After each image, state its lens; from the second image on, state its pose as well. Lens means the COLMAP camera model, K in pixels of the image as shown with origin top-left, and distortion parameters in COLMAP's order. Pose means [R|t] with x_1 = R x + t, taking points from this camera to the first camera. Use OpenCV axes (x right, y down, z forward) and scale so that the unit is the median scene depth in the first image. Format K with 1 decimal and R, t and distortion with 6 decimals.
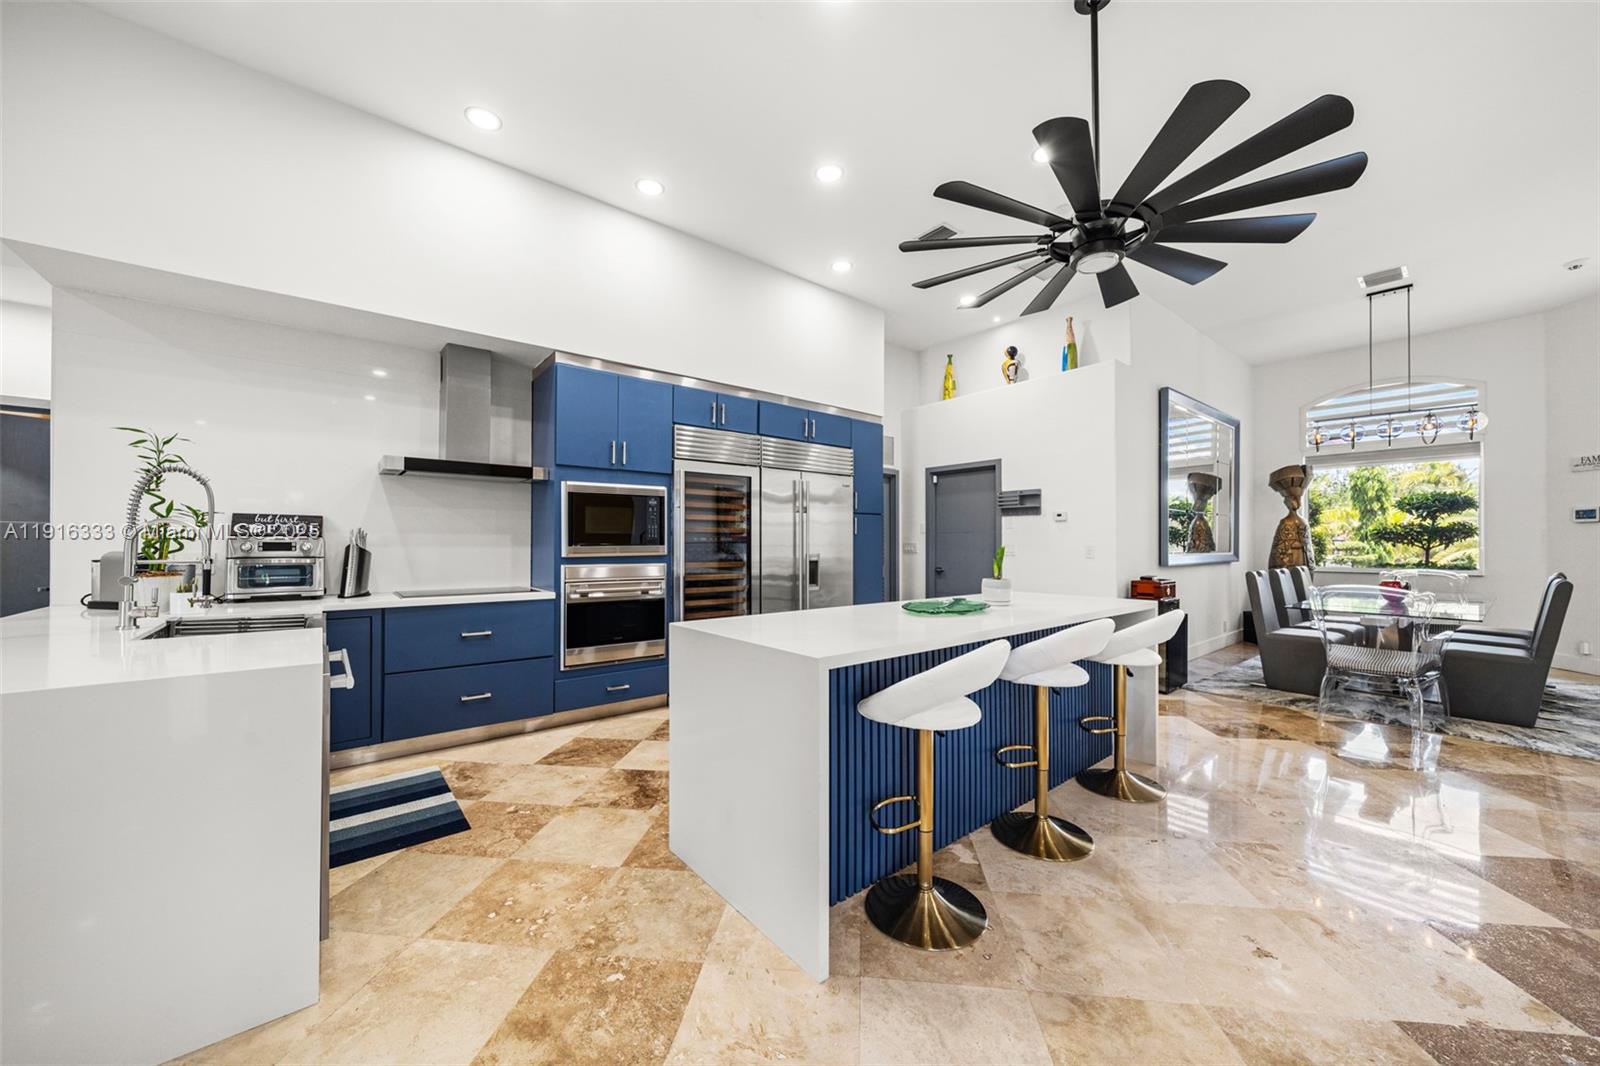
lens RADIAL K [[598.1, 0, 802.7], [0, 598.1, 539.7], [0, 0, 1]] dist [-0.000102, -0.000463]
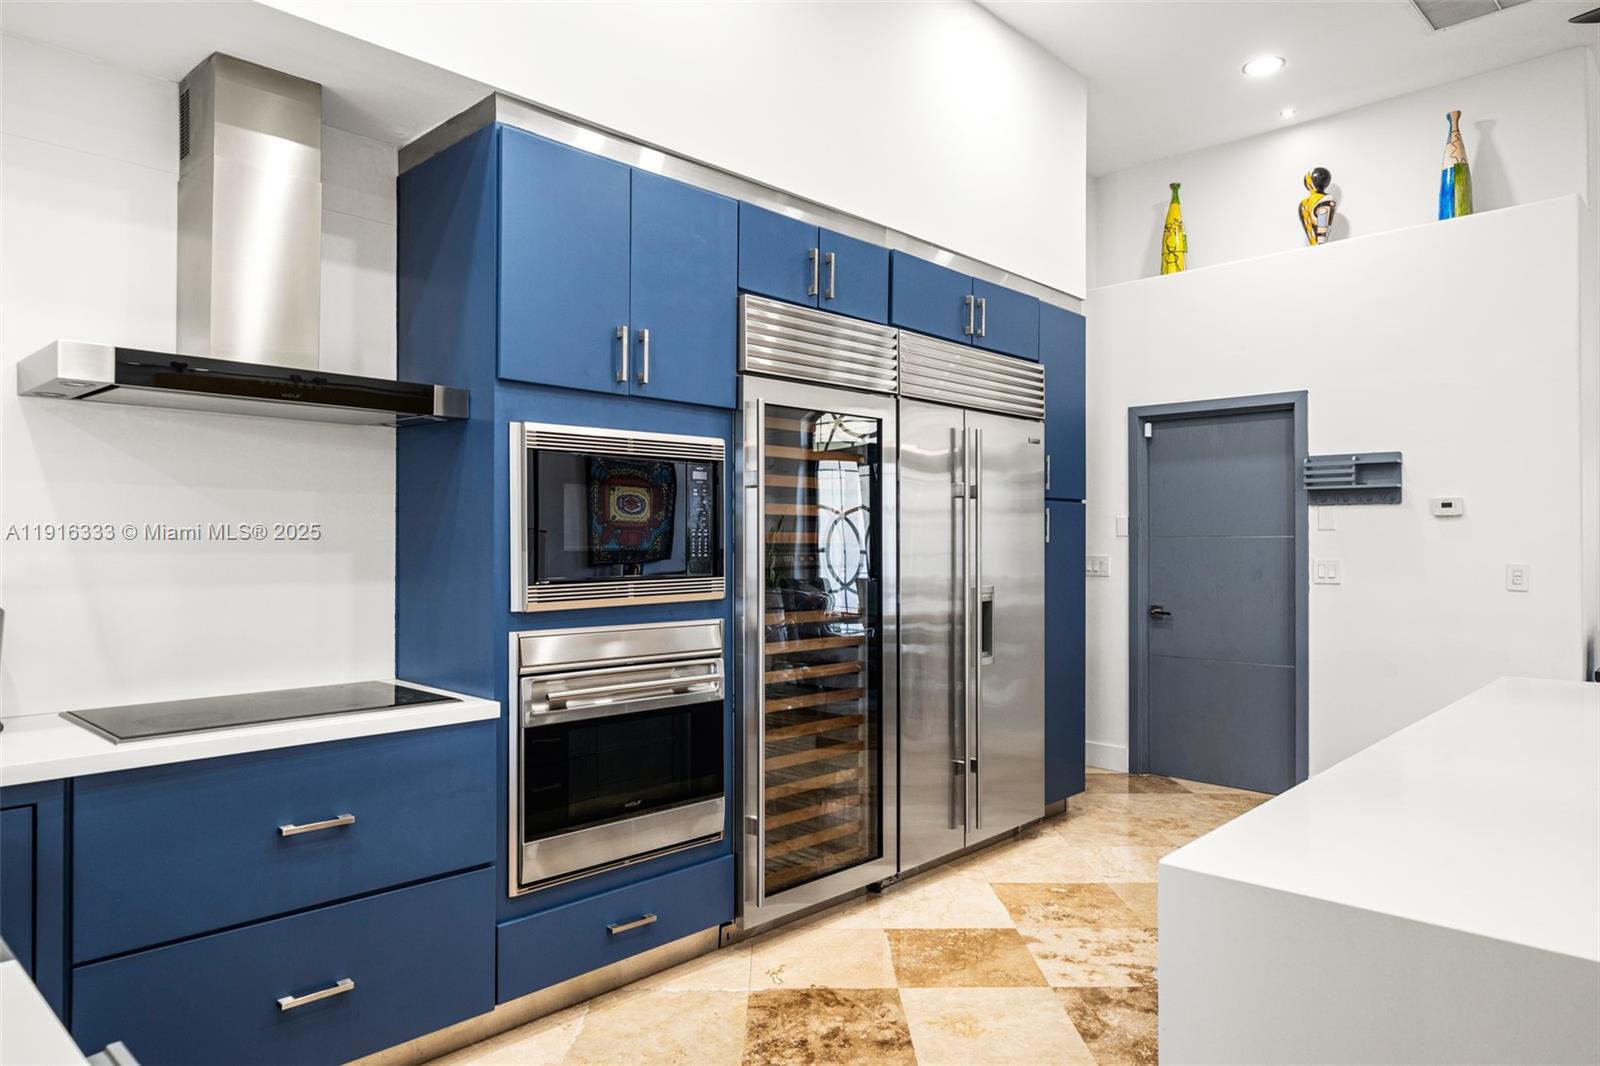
lens RADIAL K [[1035.0, 0, 799.1], [0, 1035.0, 530.3], [0, 0, 1]] dist [0.009530, 0.004632]
pose [[0.990586, 0.000789, 0.136893, -0.254003], [-0.000569, 0.999998, -0.001647, -0.020208], [-0.136894, 0.001554, 0.990584, 0.237552]]
